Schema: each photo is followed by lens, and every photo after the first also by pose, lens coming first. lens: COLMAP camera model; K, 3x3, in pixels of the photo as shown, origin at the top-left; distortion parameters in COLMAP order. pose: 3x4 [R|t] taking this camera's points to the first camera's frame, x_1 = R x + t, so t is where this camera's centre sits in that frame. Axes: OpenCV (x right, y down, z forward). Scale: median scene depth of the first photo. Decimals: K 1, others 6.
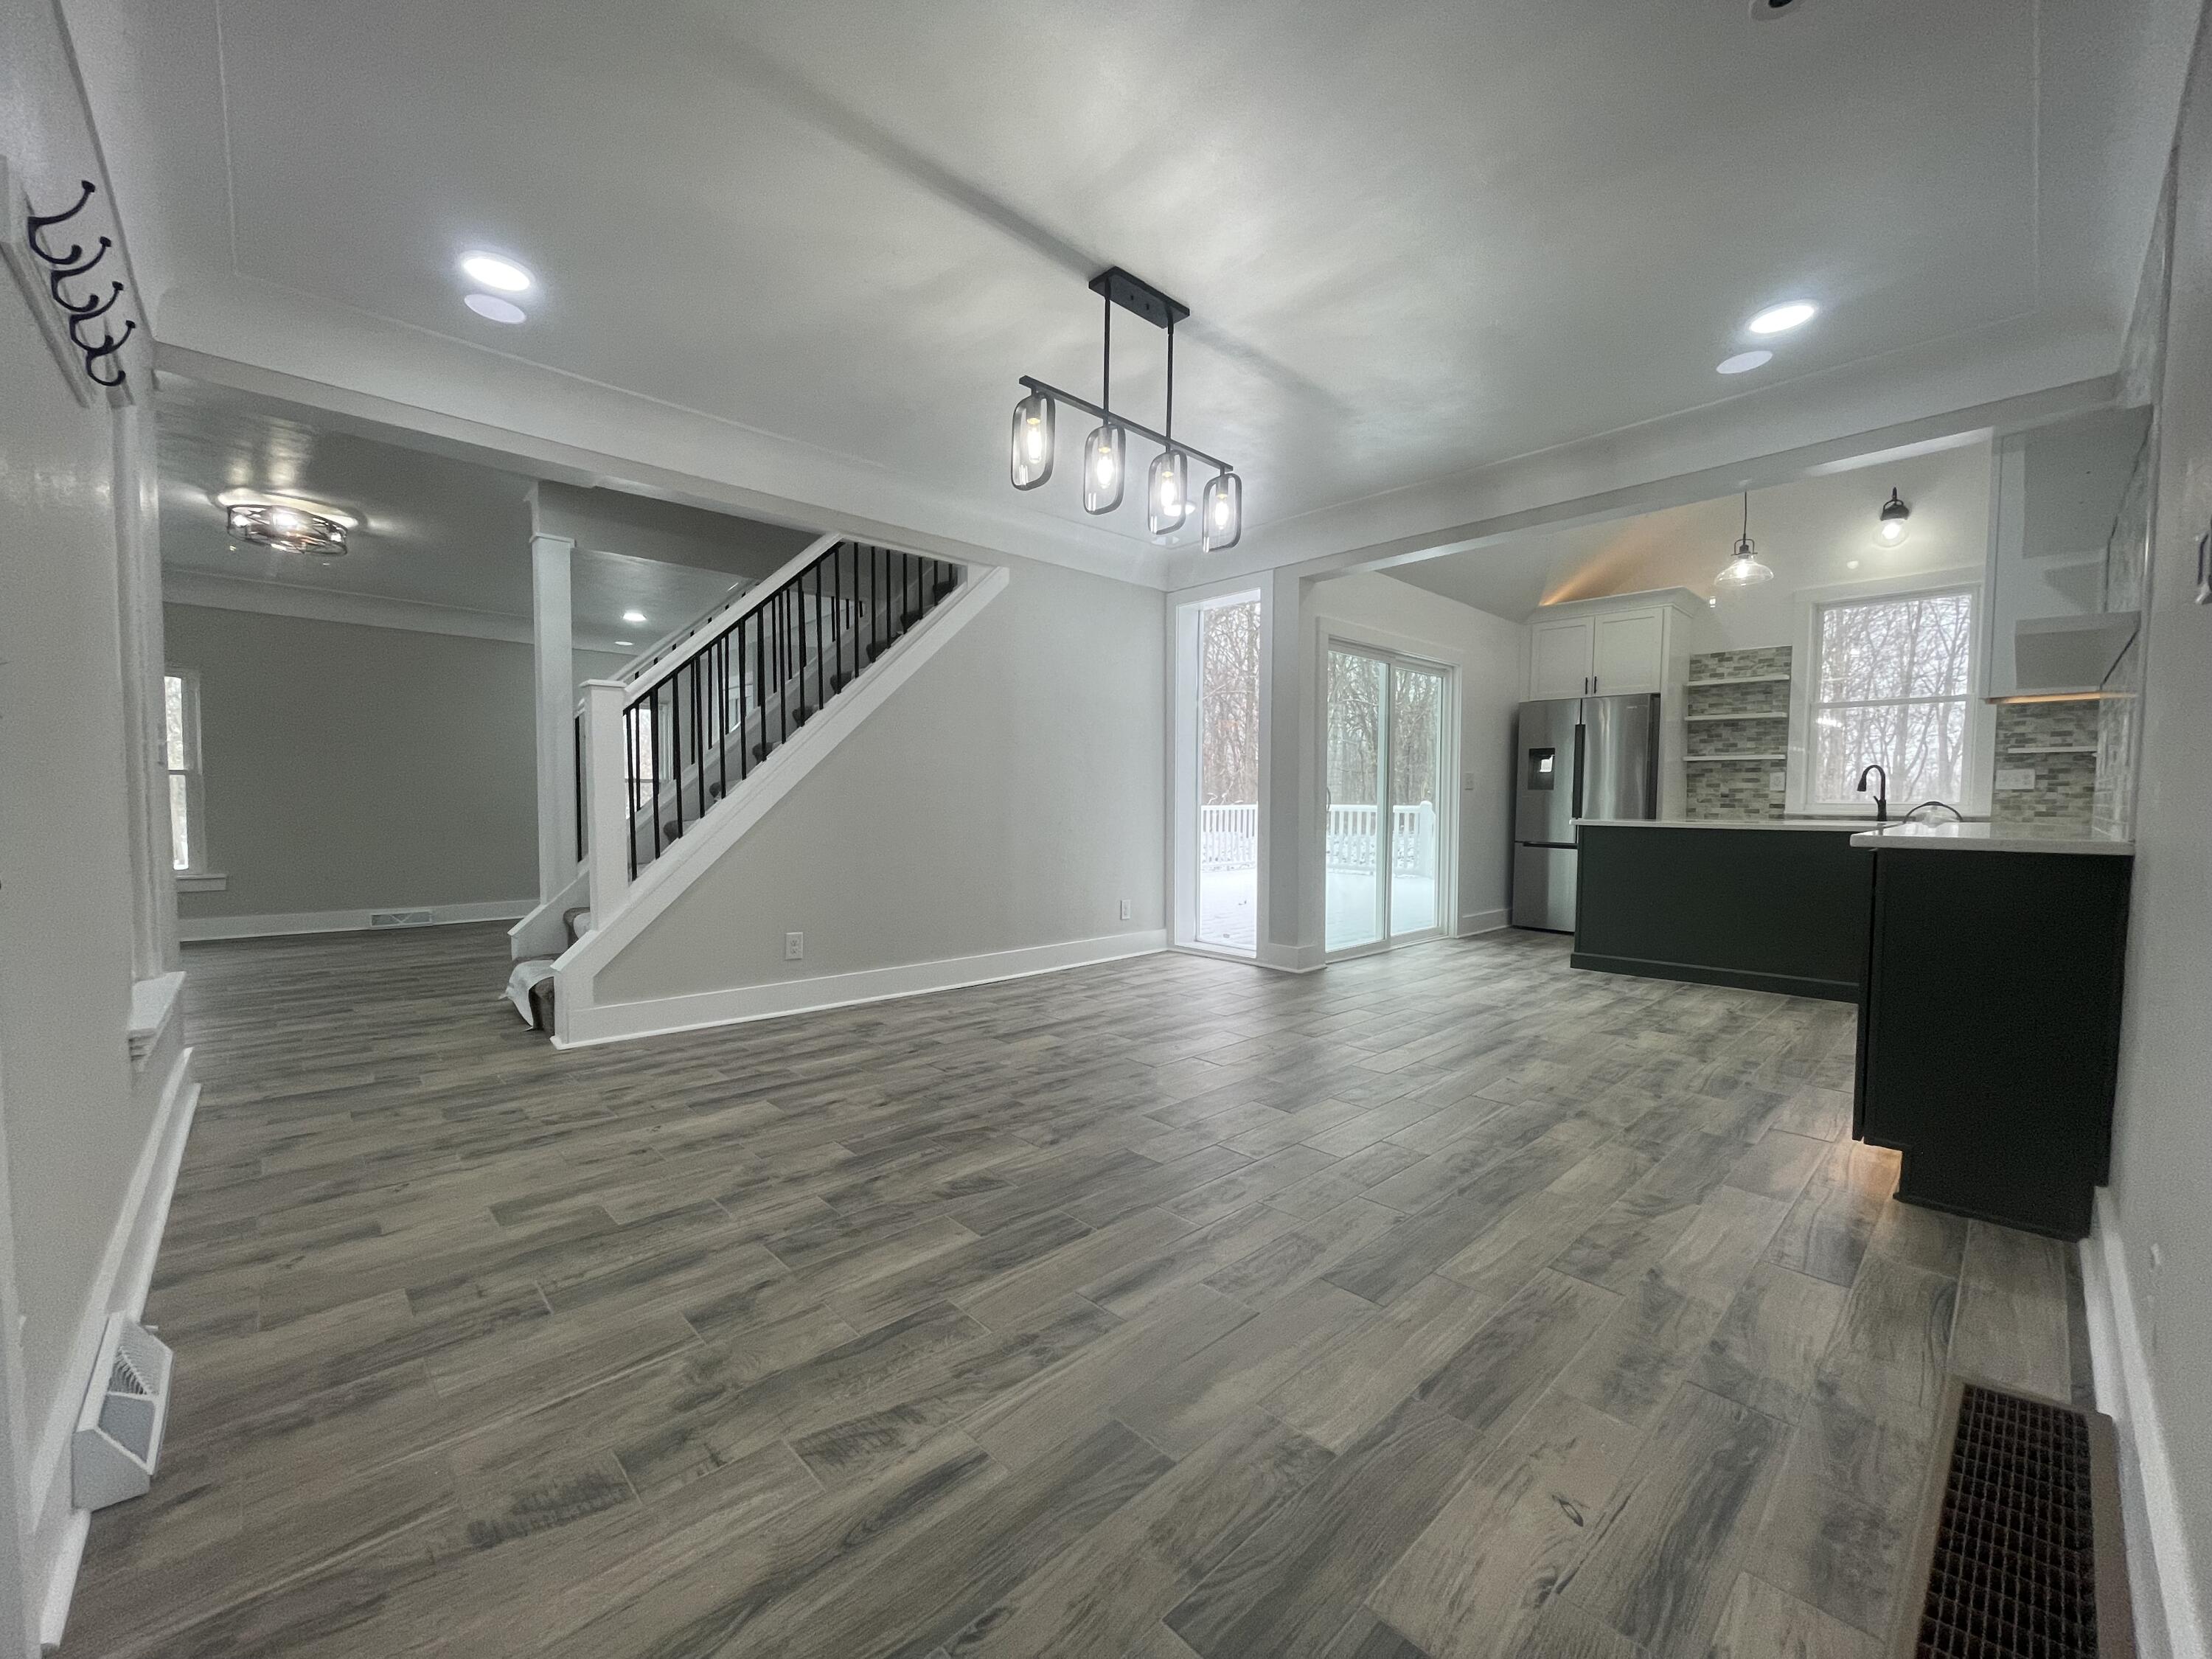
lens RADIAL K [[892.8, 0, 1073.8], [0, 892.8, 837.9], [0, 0, 1]] dist [-0.002038, 0.000189]
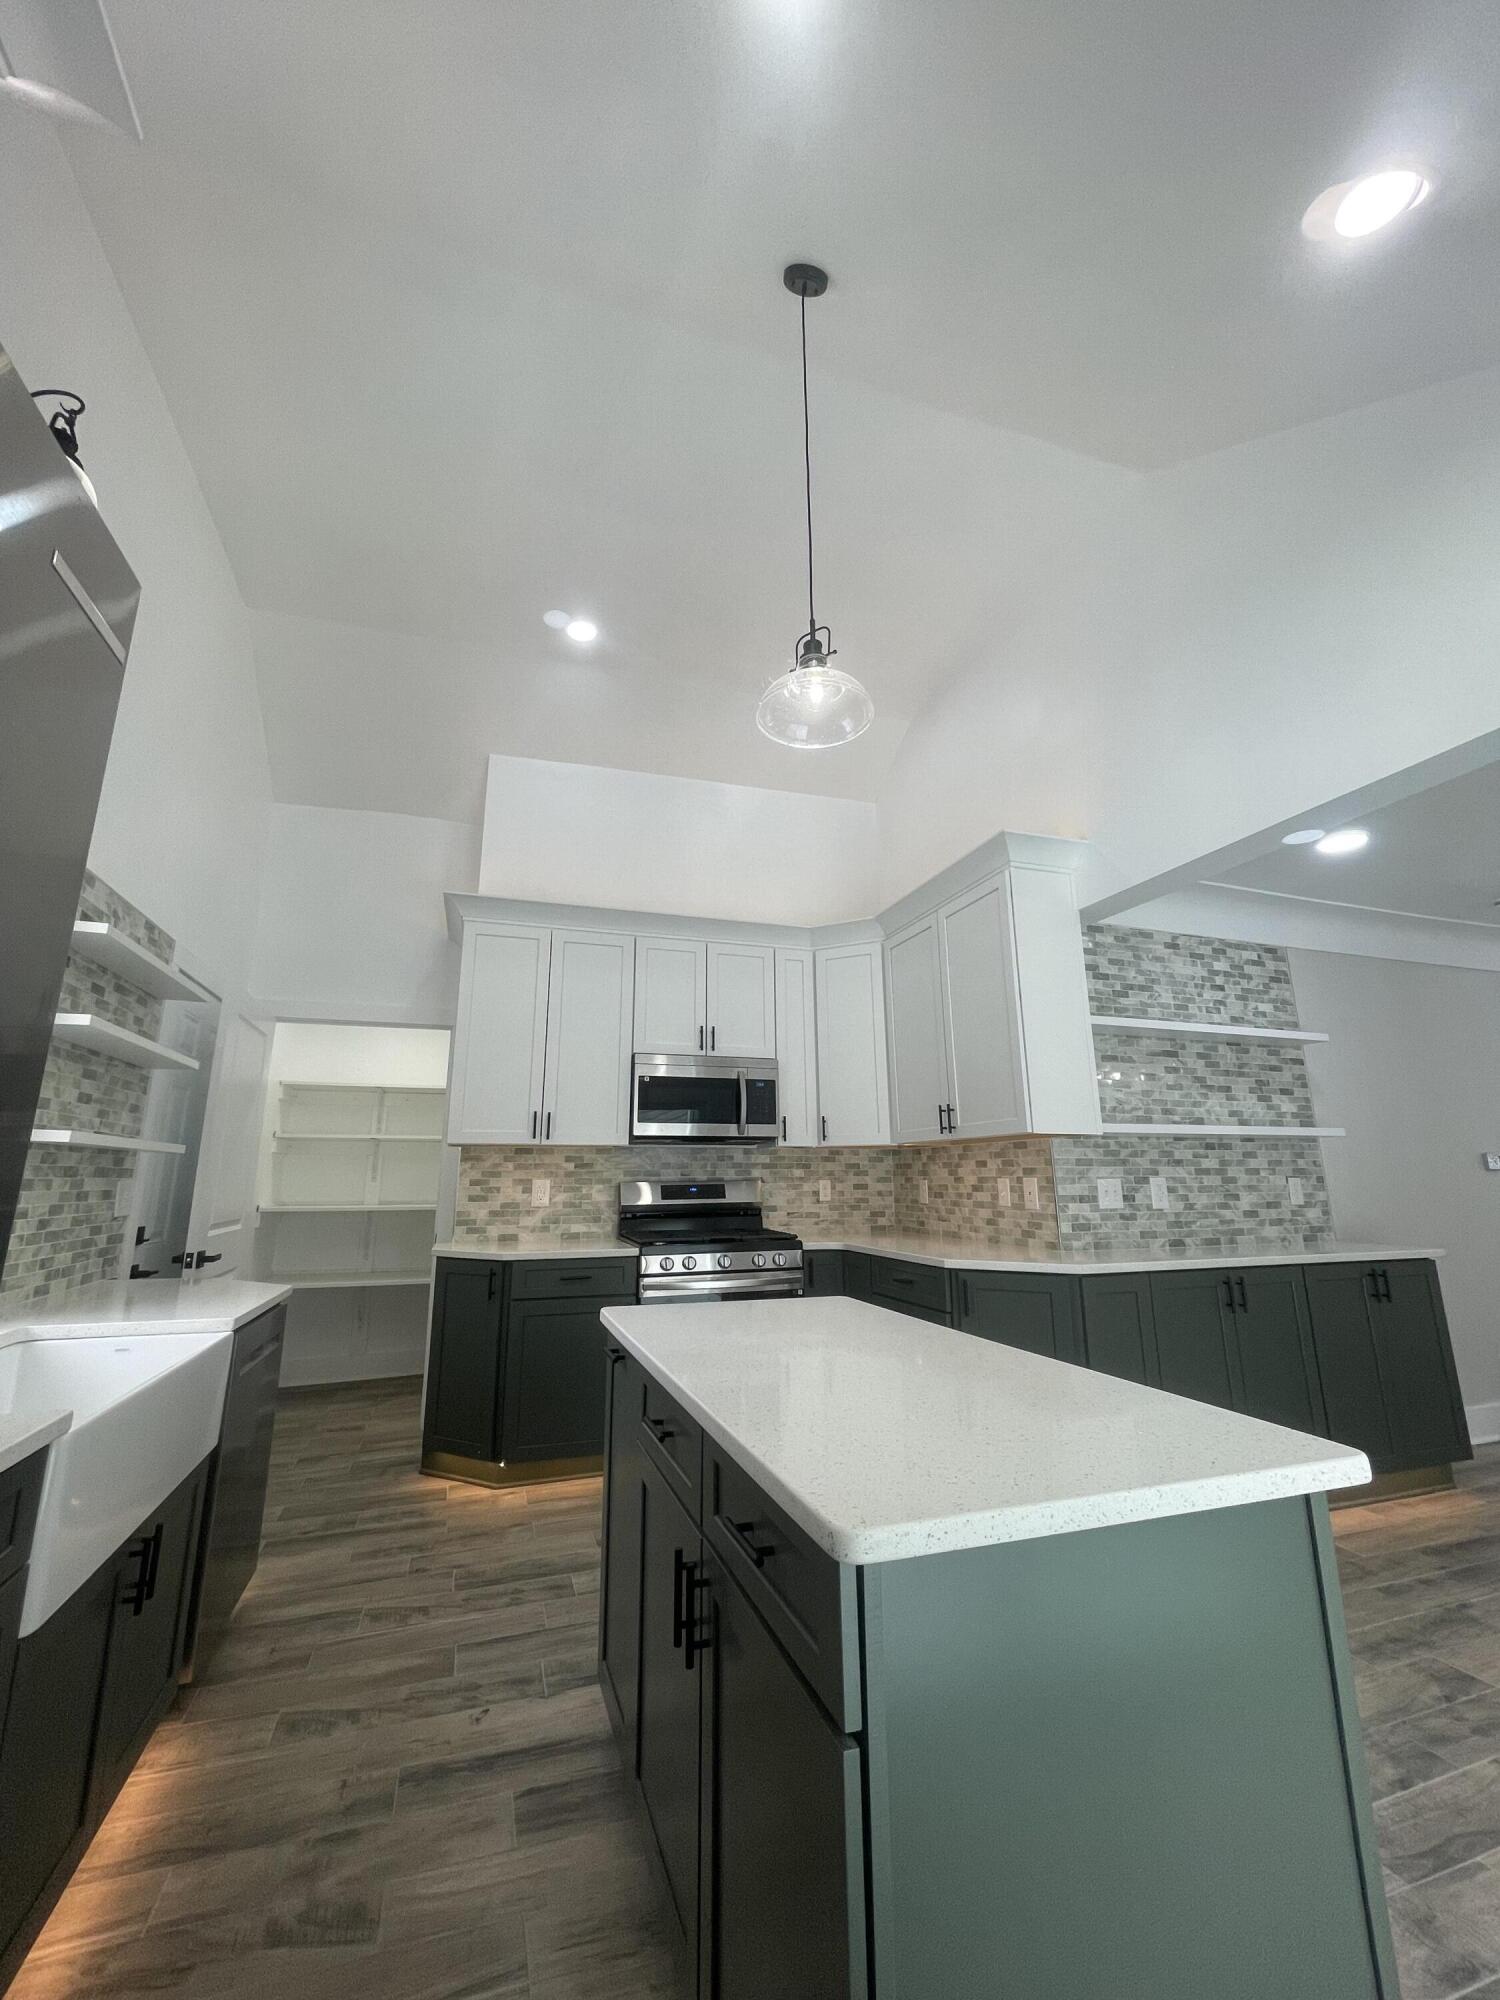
lens RADIAL K [[807.2, 0, 744.7], [0, 807.2, 983.9], [0, 0, 1]] dist [-0.002038, 0.000189]
pose [[-0.916176, 0.092733, 0.389901, 0.518391], [0.016116, 0.980600, -0.195356, -0.076700], [-0.400453, -0.172697, -0.899896, 1.063874]]
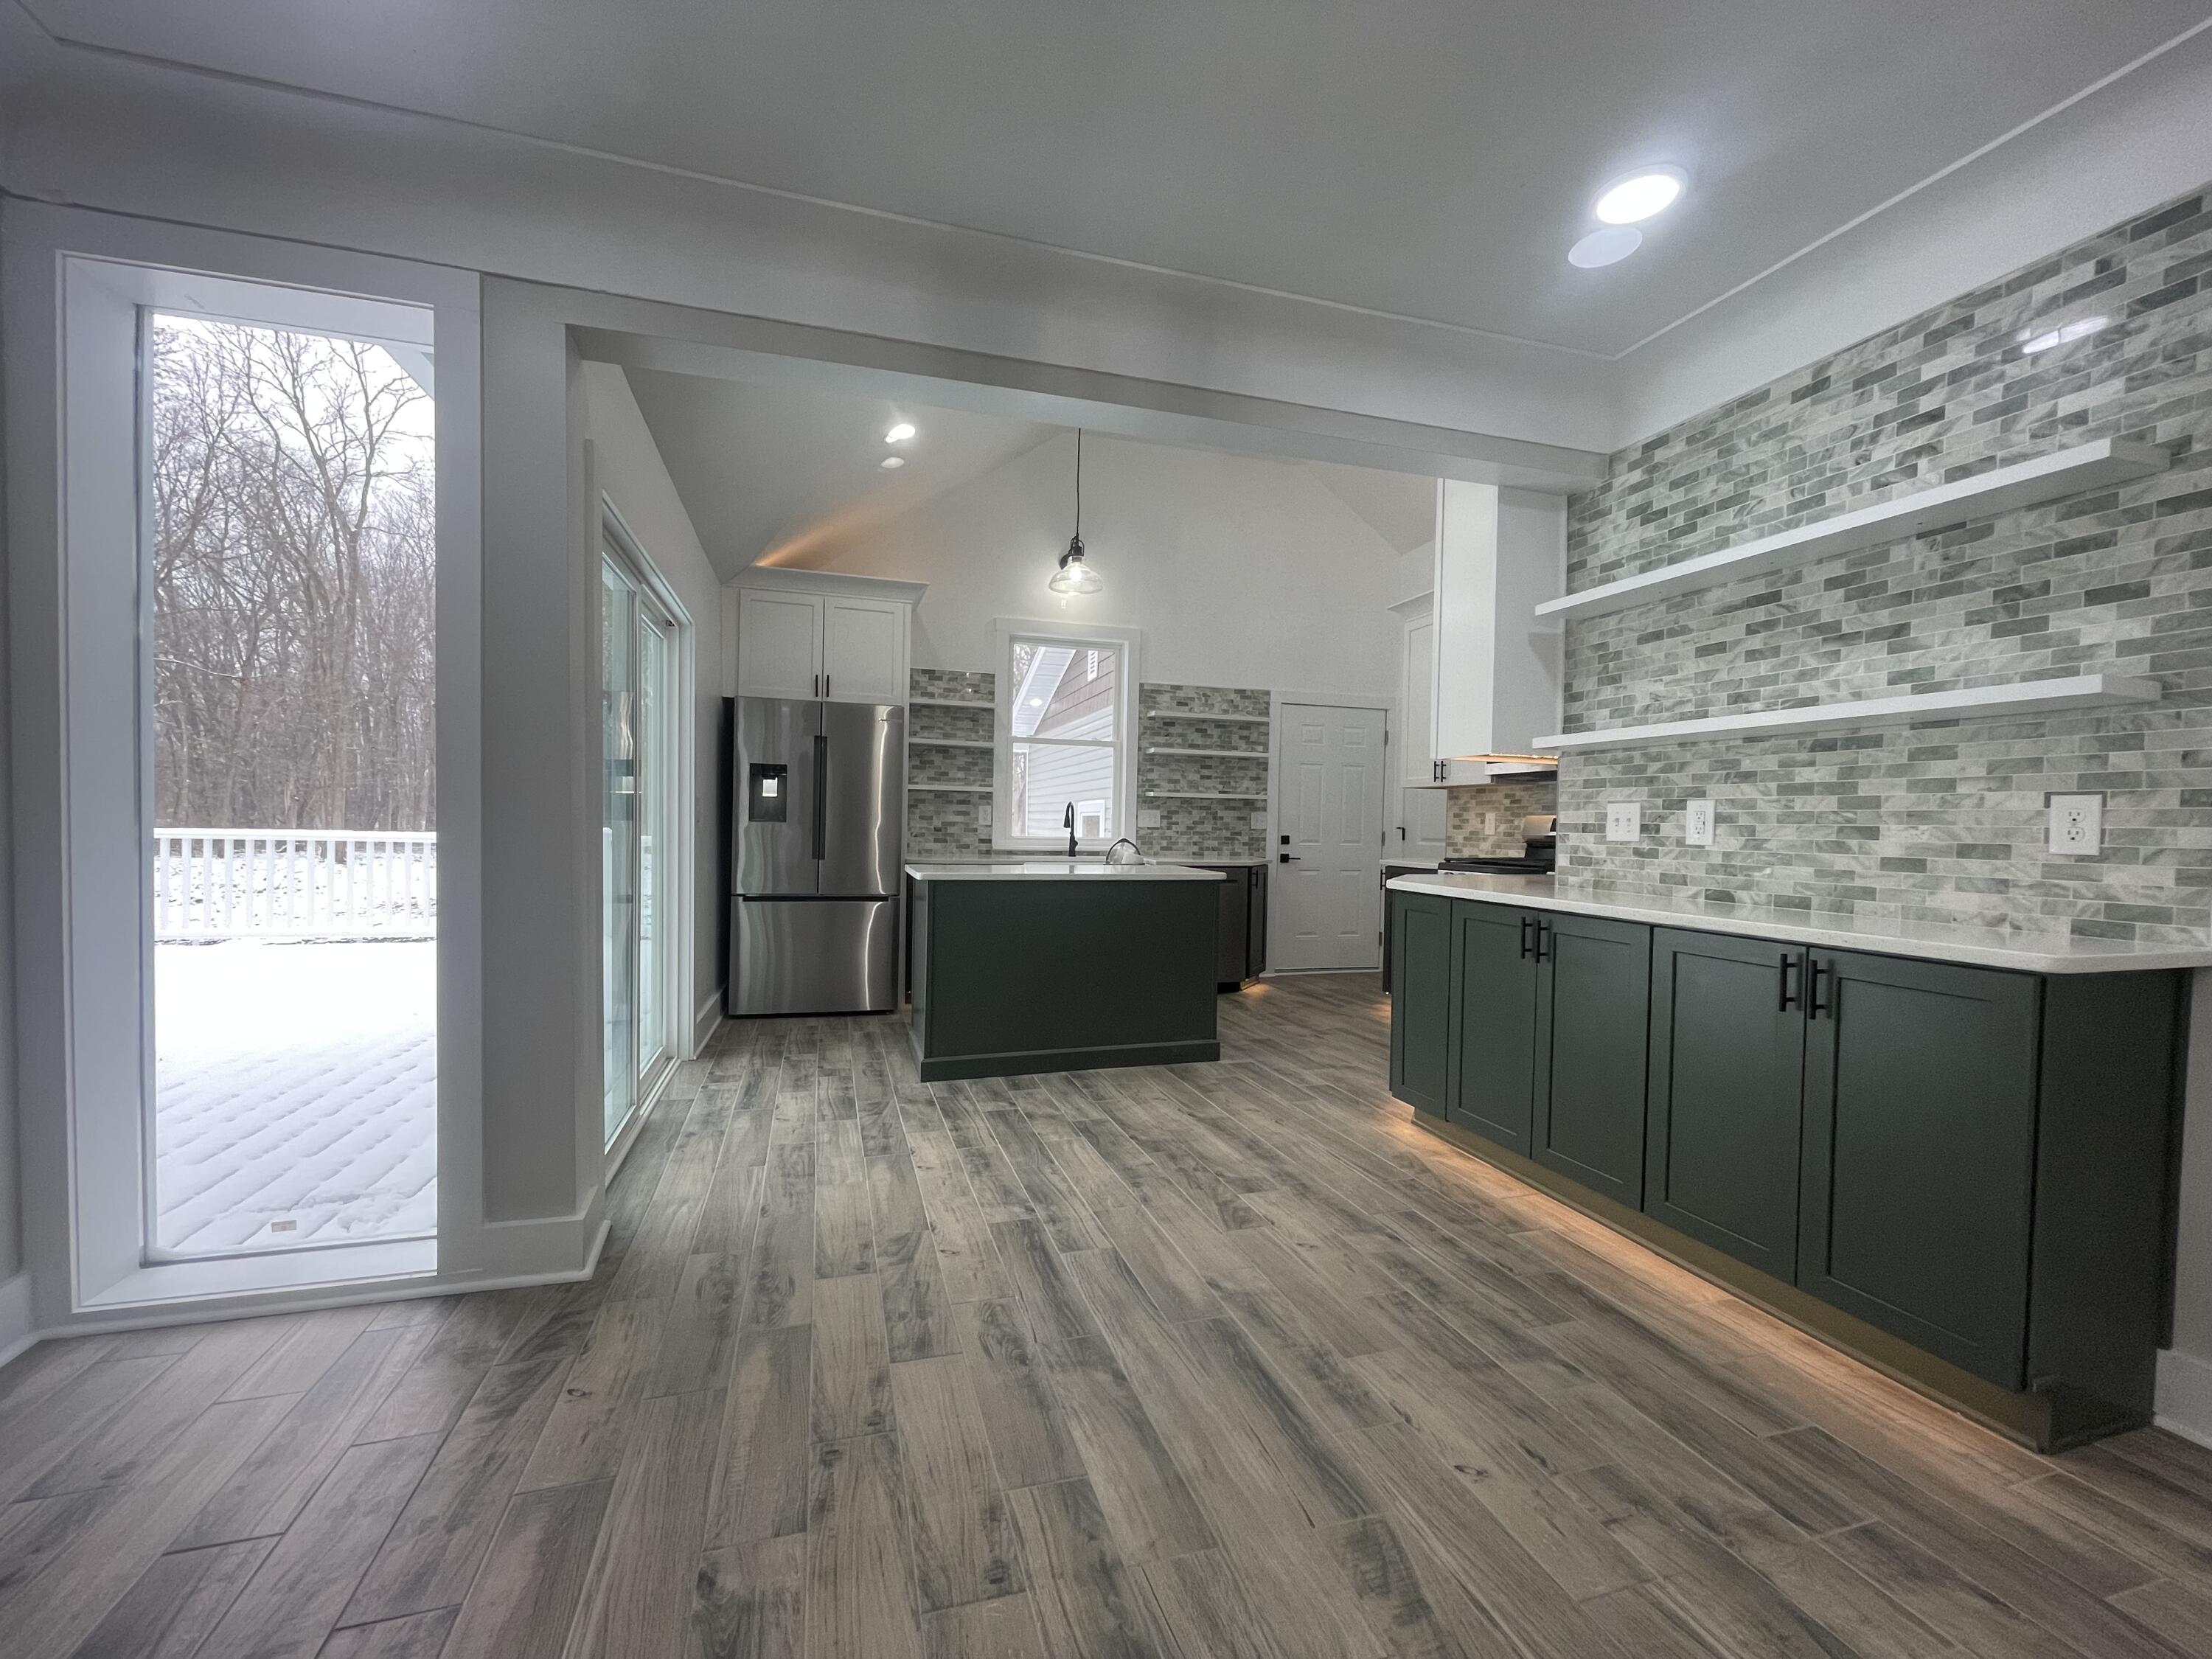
lens RADIAL K [[892.8, 0, 1101.9], [0, 892.8, 837.2], [0, 0, 1]] dist [-0.002038, 0.000189]
pose [[0.425807, -0.012290, 0.904730, -0.014705], [0.023914, 0.999711, 0.002326, -0.039960], [-0.904498, 0.020645, 0.425978, 0.493830]]
